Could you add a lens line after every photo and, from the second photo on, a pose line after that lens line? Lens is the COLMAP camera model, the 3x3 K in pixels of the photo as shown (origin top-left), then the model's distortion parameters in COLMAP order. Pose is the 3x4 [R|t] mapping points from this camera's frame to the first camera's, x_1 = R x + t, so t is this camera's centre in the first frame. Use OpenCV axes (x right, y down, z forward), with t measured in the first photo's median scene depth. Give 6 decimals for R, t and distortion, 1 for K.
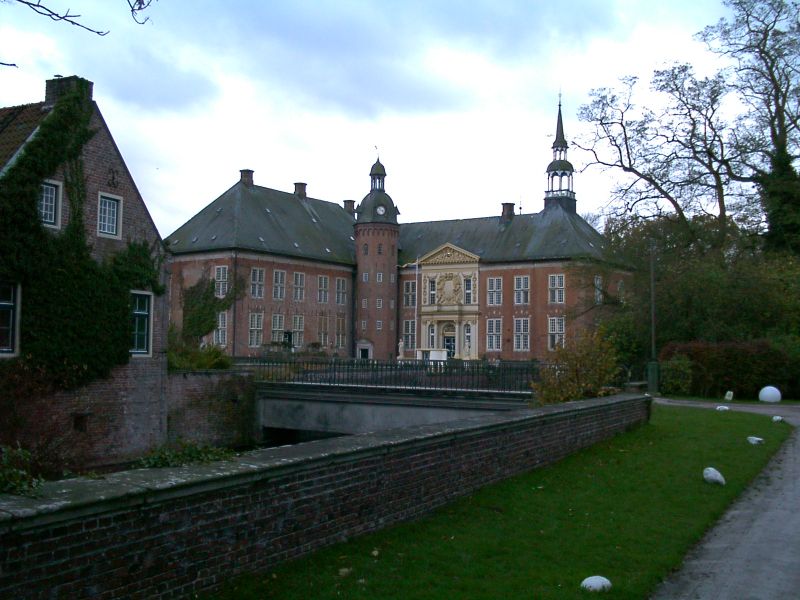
lens RADIAL K [[953.0, 0, 408.4], [0, 953.0, 296.9], [0, 0, 1]] dist [-0.101046, 0.150872]
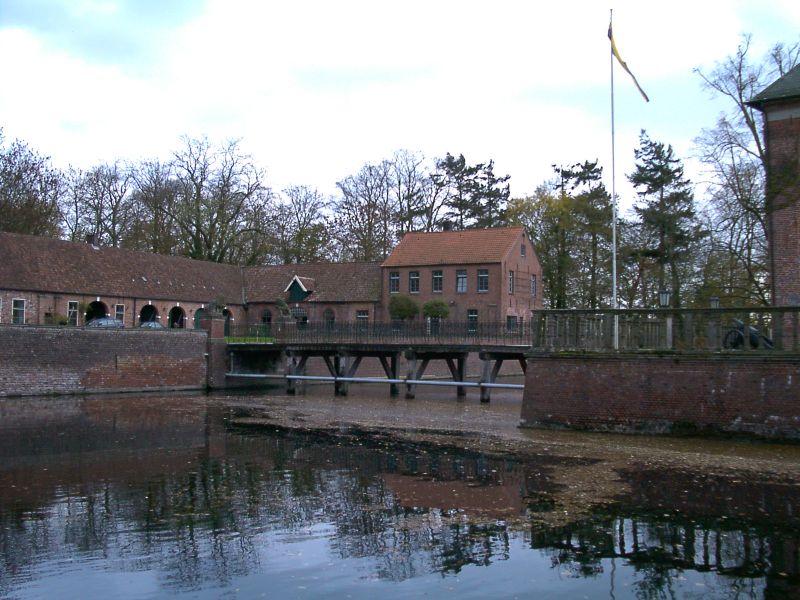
lens RADIAL K [[953.0, 0, 408.4], [0, 953.0, 296.9], [0, 0, 1]] dist [-0.101046, 0.150872]
pose [[-0.064874, -0.064282, -0.995821, 0.267072], [0.052224, 0.996337, -0.067718, 0.062057], [0.996526, -0.056399, -0.061279, 0.743256]]
